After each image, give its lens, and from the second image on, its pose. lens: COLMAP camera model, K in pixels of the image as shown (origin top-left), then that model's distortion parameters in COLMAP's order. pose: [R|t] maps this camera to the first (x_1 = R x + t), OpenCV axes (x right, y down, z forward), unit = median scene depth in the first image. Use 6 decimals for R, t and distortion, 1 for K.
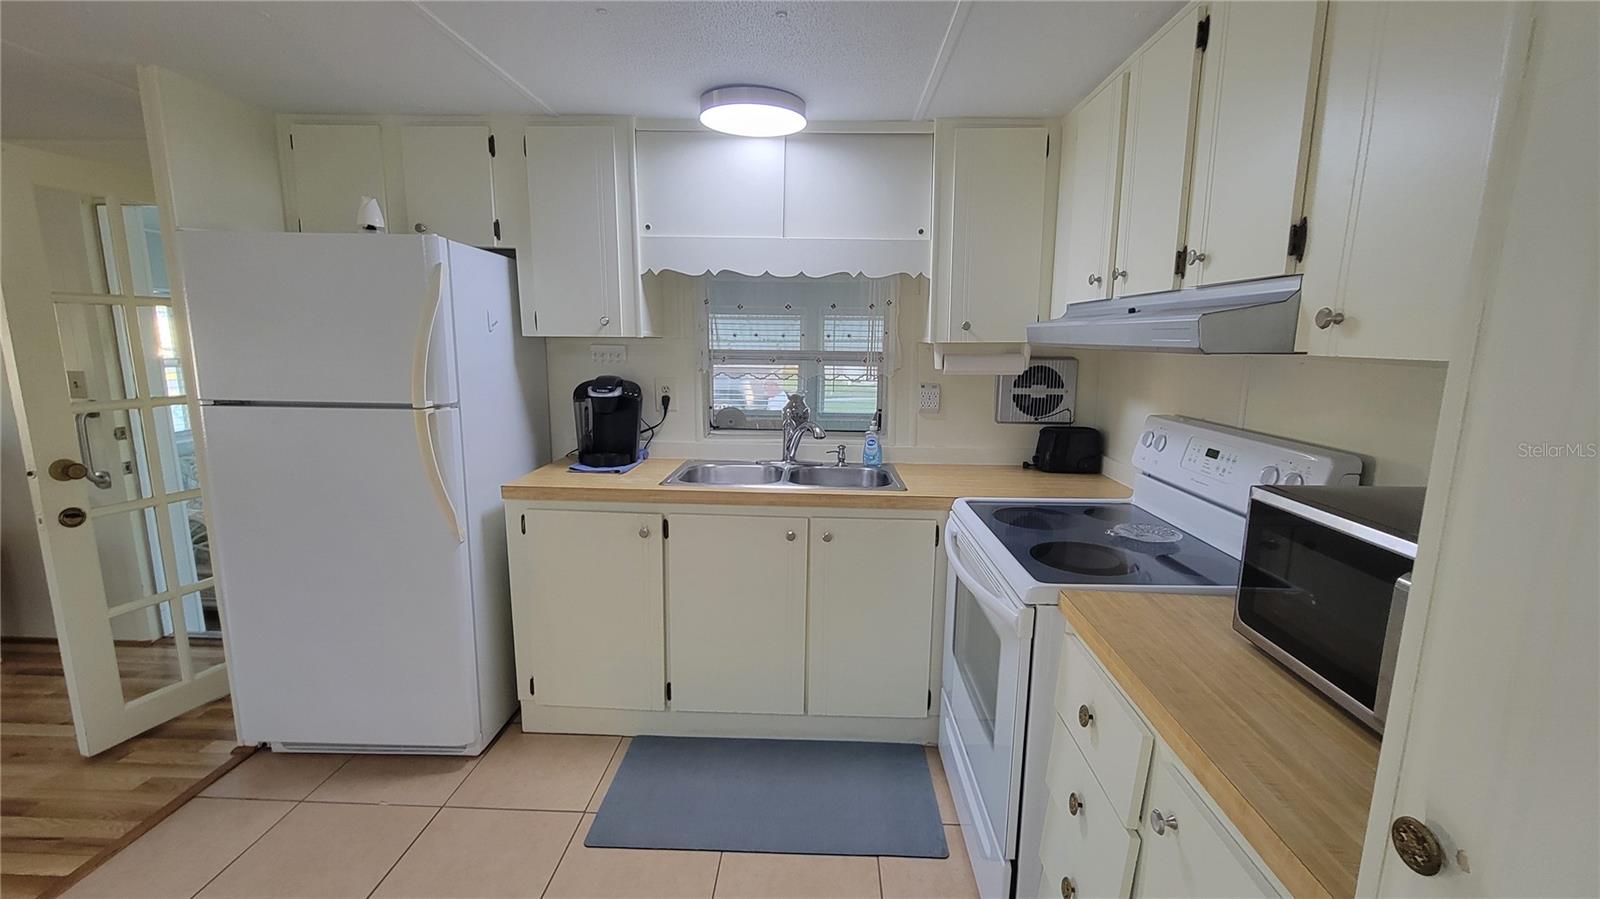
lens RADIAL K [[652.5, 0, 809.4], [0, 652.5, 451.0], [0, 0, 1]] dist [0.000080, -0.001539]
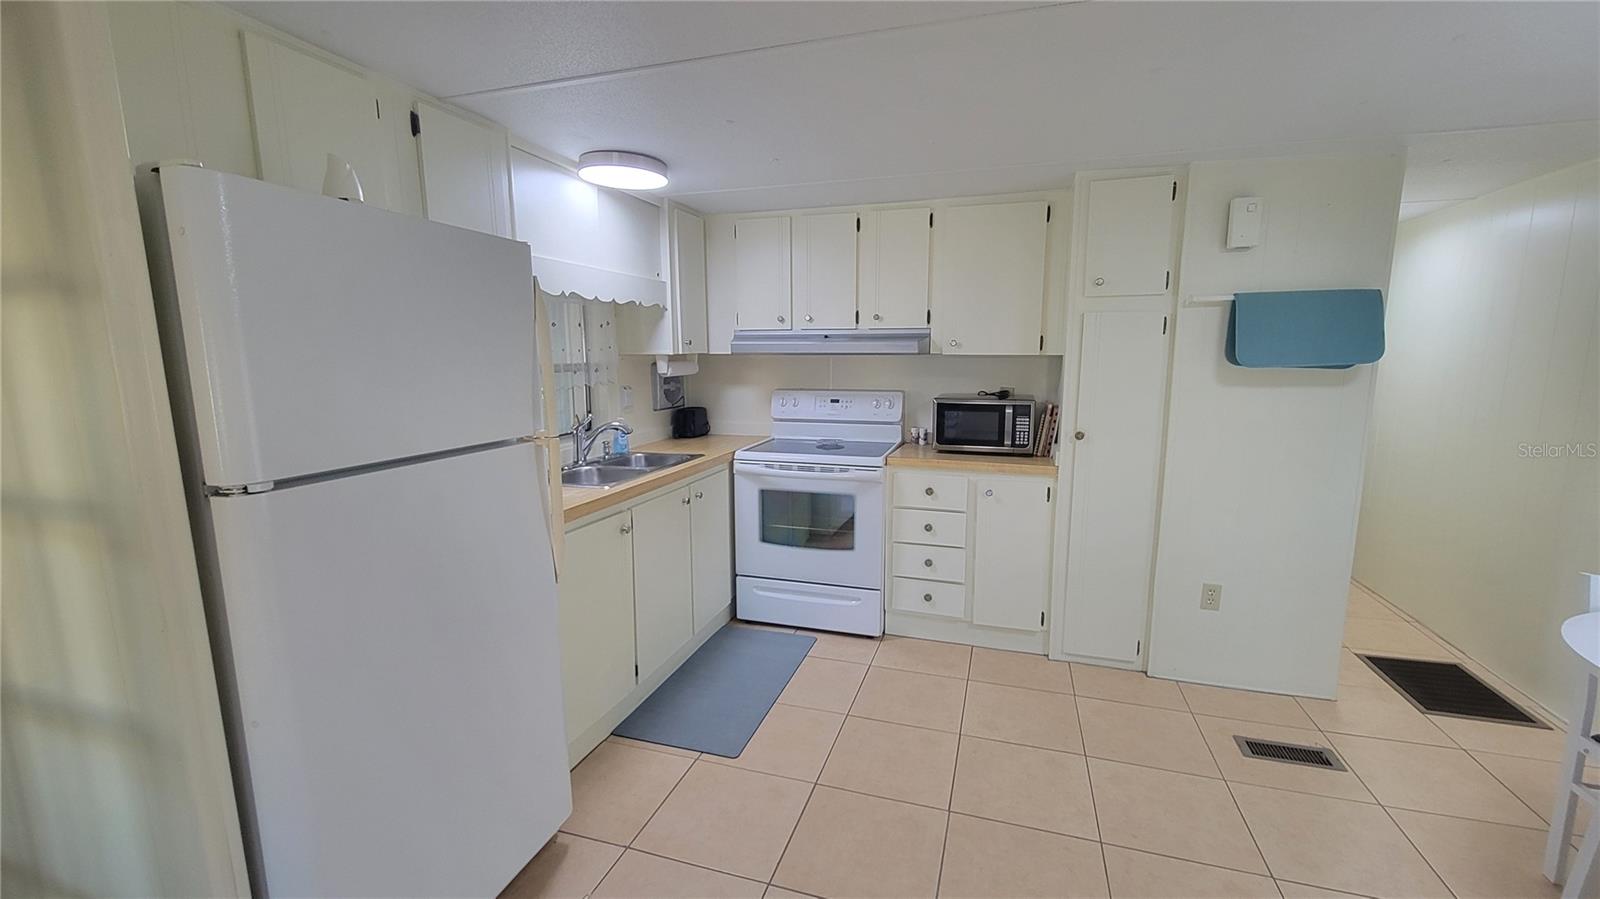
lens RADIAL K [[652.5, 0, 807.2], [0, 652.5, 452.3], [0, 0, 1]] dist [0.000080, -0.001539]
pose [[0.269911, -0.164071, 0.948804, -1.181213], [0.171435, 0.977821, 0.120320, -0.084012], [-0.947501, 0.130182, 0.292052, 0.363832]]
